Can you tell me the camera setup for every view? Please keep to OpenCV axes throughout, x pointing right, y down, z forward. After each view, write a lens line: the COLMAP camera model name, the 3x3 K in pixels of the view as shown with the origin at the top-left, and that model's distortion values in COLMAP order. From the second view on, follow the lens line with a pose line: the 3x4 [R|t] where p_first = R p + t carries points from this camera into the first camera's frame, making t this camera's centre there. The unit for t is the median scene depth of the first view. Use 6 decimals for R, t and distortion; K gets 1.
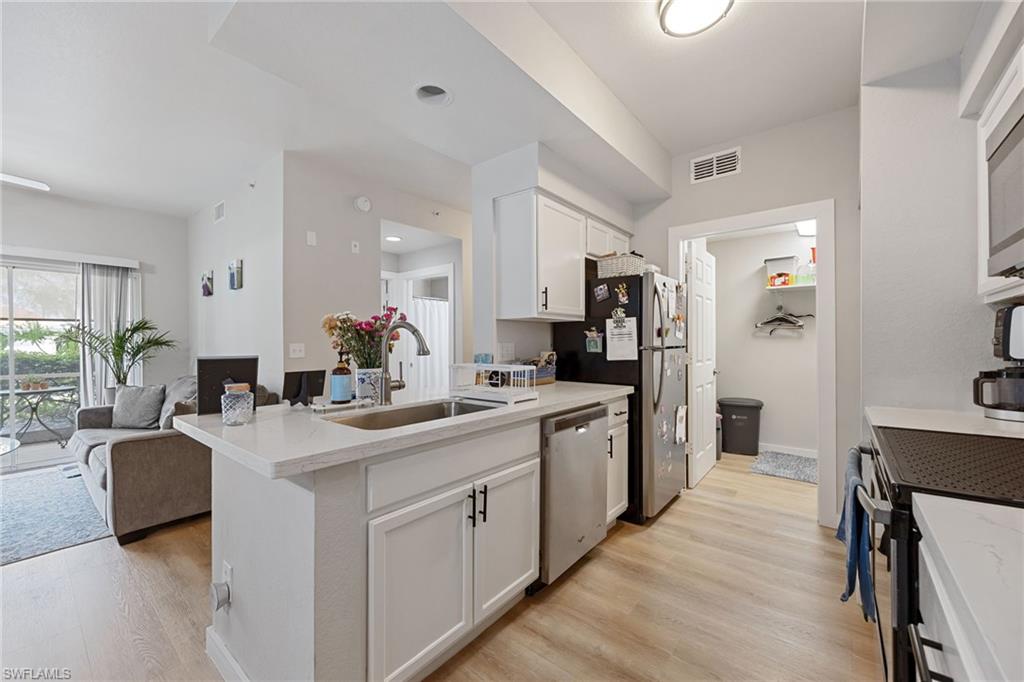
lens RADIAL K [[402.0, 0, 519.9], [0, 402.0, 346.0], [0, 0, 1]] dist [-0.003068, -0.000399]
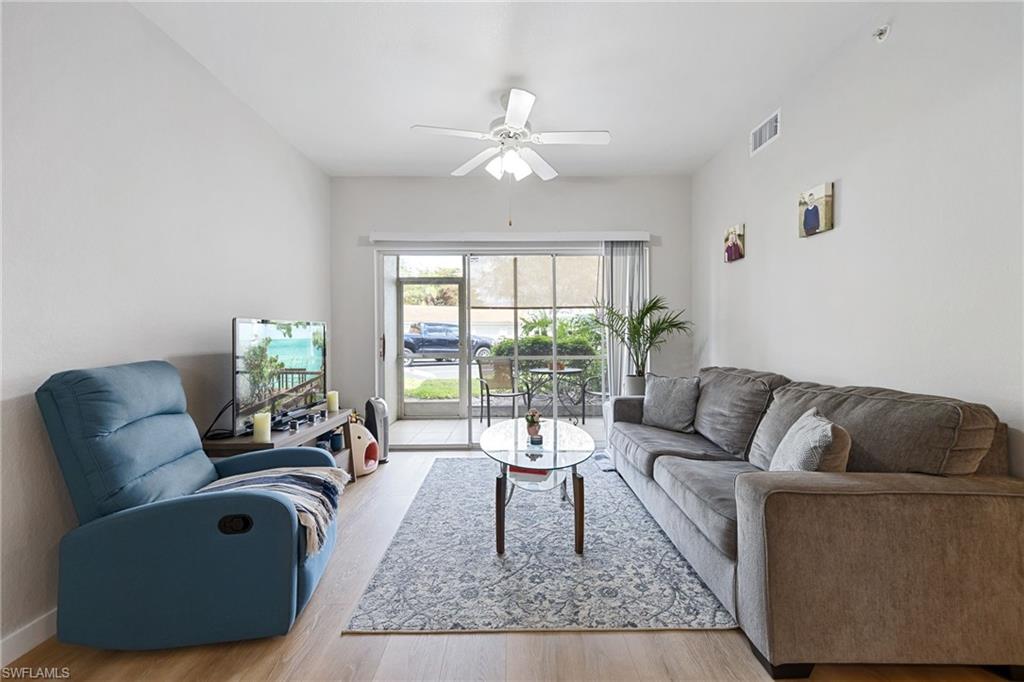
lens RADIAL K [[418.5, 0, 514.2], [0, 418.5, 336.8], [0, 0, 1]] dist [0.030703, -0.012832]
pose [[0.626950, 0.005880, -0.779037, -0.634345], [-0.005379, 0.999980, 0.003218, 0.023192], [0.779041, 0.002173, 0.626969, 0.291931]]
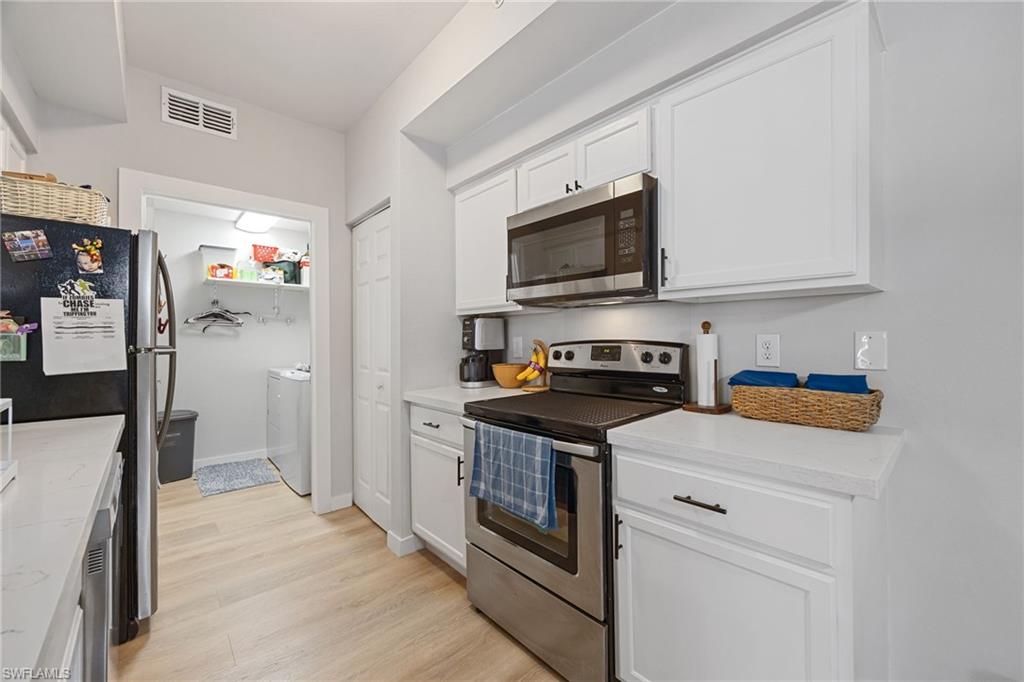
lens RADIAL K [[406.4, 0, 511.0], [0, 406.4, 337.8], [0, 0, 1]] dist [0.001756, -0.000172]
pose [[0.167762, 0.005710, 0.985811, -0.197936], [0.011424, 0.999905, -0.007736, -0.002333], [-0.985761, 0.012559, 0.167680, 0.291574]]
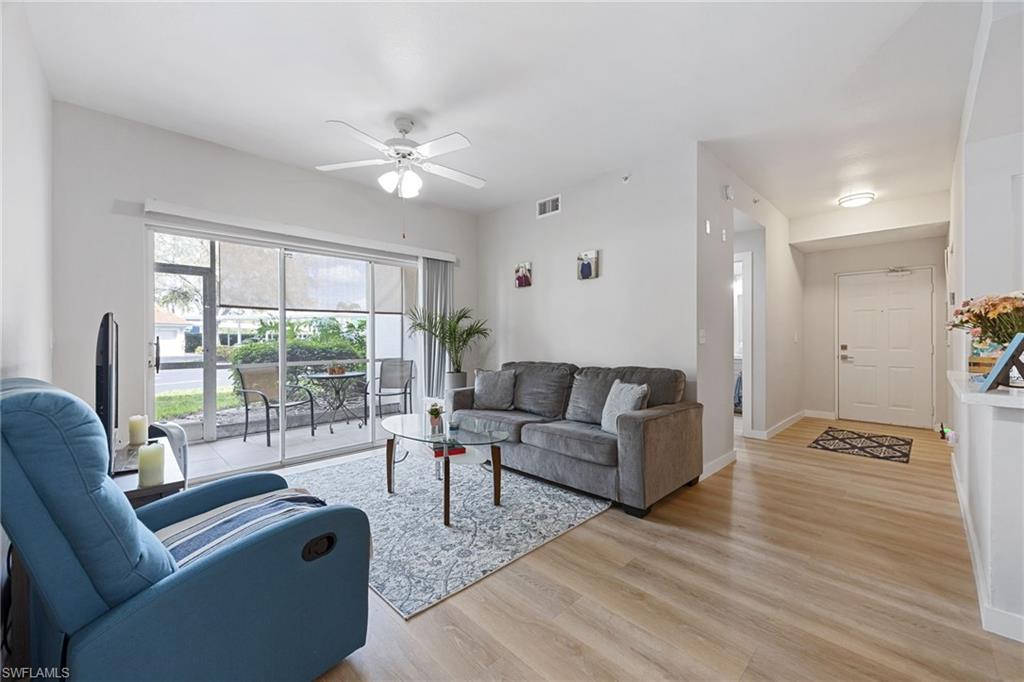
lens RADIAL K [[400.2, 0, 519.3], [0, 400.2, 340.3], [0, 0, 1]] dist [0.000543, -0.000059]
pose [[0.992944, 0.002792, -0.118555, -0.988569], [-0.003094, 0.999992, -0.002369, 0.027889], [0.118547, 0.002719, 0.992945, -0.070626]]
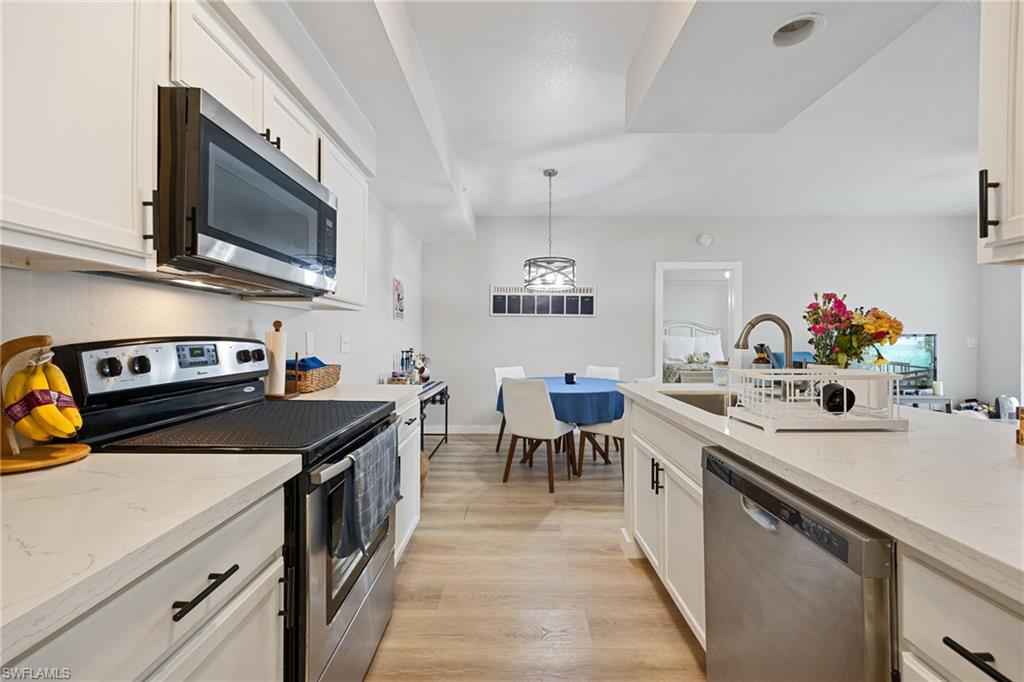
lens RADIAL K [[418.5, 0, 514.2], [0, 418.5, 336.8], [0, 0, 1]] dist [0.030703, -0.012832]
pose [[-0.777256, 0.003100, -0.629177, 0.517970], [-0.001659, 0.999974, 0.006976, -0.006302], [0.629182, 0.006466, -0.777231, 0.872483]]
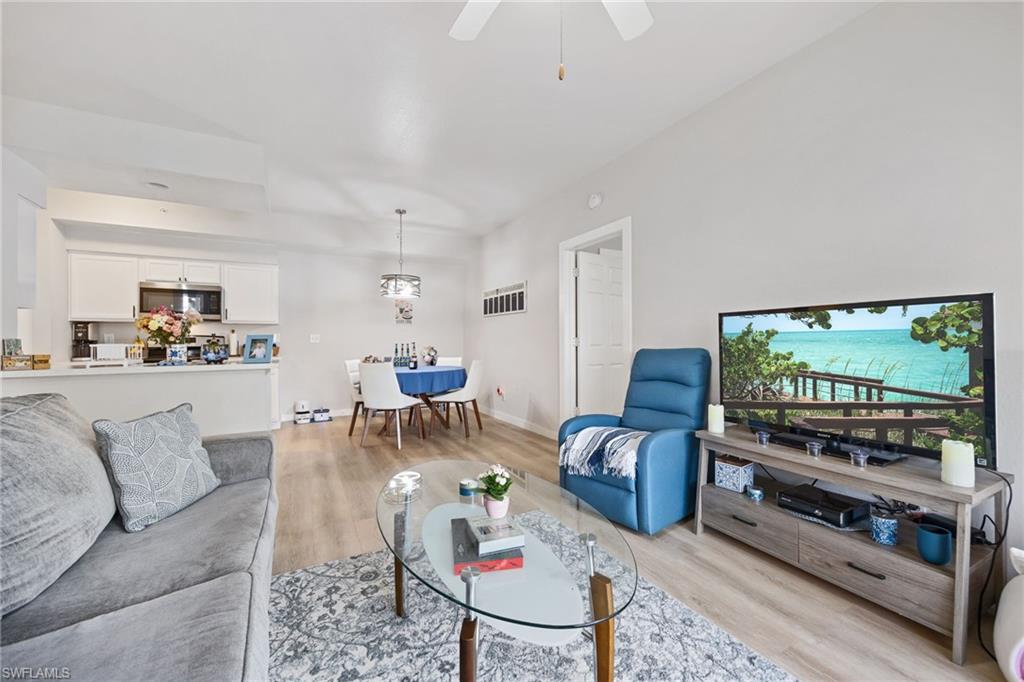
lens RADIAL K [[406.4, 0, 511.0], [0, 406.4, 337.8], [0, 0, 1]] dist [0.001756, -0.000172]
pose [[-0.914026, 0.017187, 0.405290, -1.519529], [0.016945, 0.999848, -0.004185, 0.039811], [-0.405301, 0.003043, -0.914178, 1.308489]]
